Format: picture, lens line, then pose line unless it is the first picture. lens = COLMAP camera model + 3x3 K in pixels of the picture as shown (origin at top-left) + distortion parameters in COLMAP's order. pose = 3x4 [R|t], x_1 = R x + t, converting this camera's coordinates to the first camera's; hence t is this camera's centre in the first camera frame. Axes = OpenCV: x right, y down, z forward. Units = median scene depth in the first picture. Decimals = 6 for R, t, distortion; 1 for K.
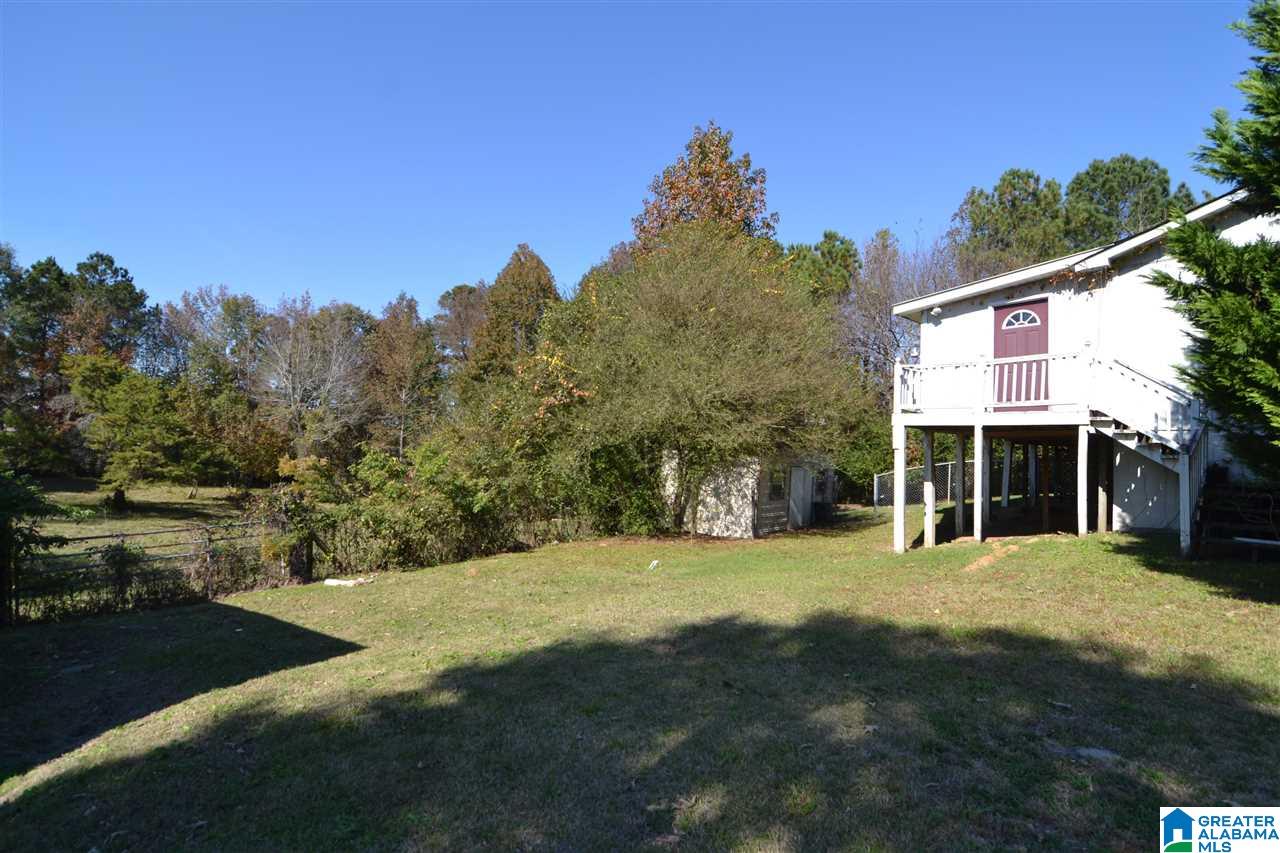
lens RADIAL K [[625.7, 0, 639.4], [0, 625.7, 430.6], [0, 0, 1]] dist [-0.007941, -0.007559]
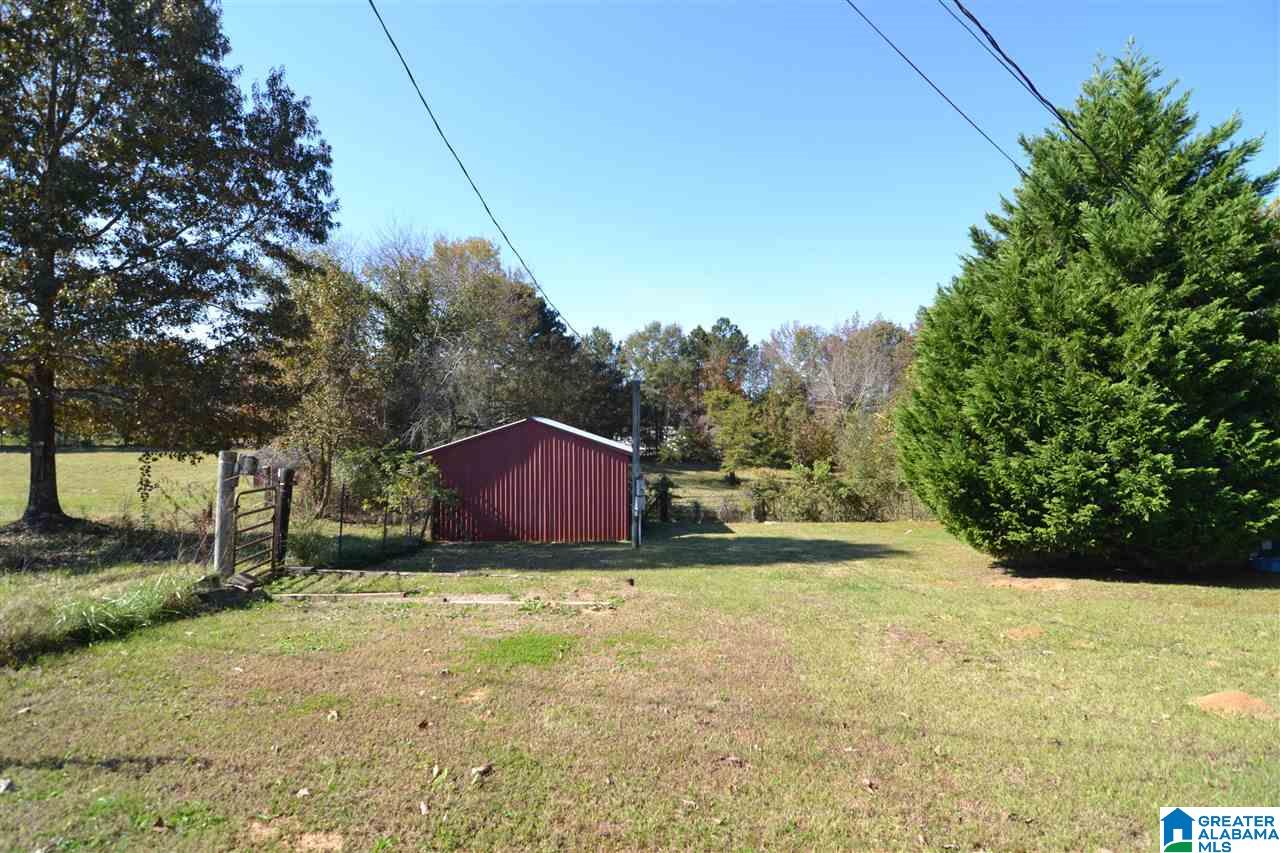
lens RADIAL K [[625.7, 0, 640.2], [0, 625.7, 425.6], [0, 0, 1]] dist [-0.007941, -0.007559]
pose [[0.637922, -0.018036, -0.769890, 0.216953], [0.034329, 0.999398, 0.005032, -0.032060], [0.769336, -0.029639, 0.638157, -0.184765]]
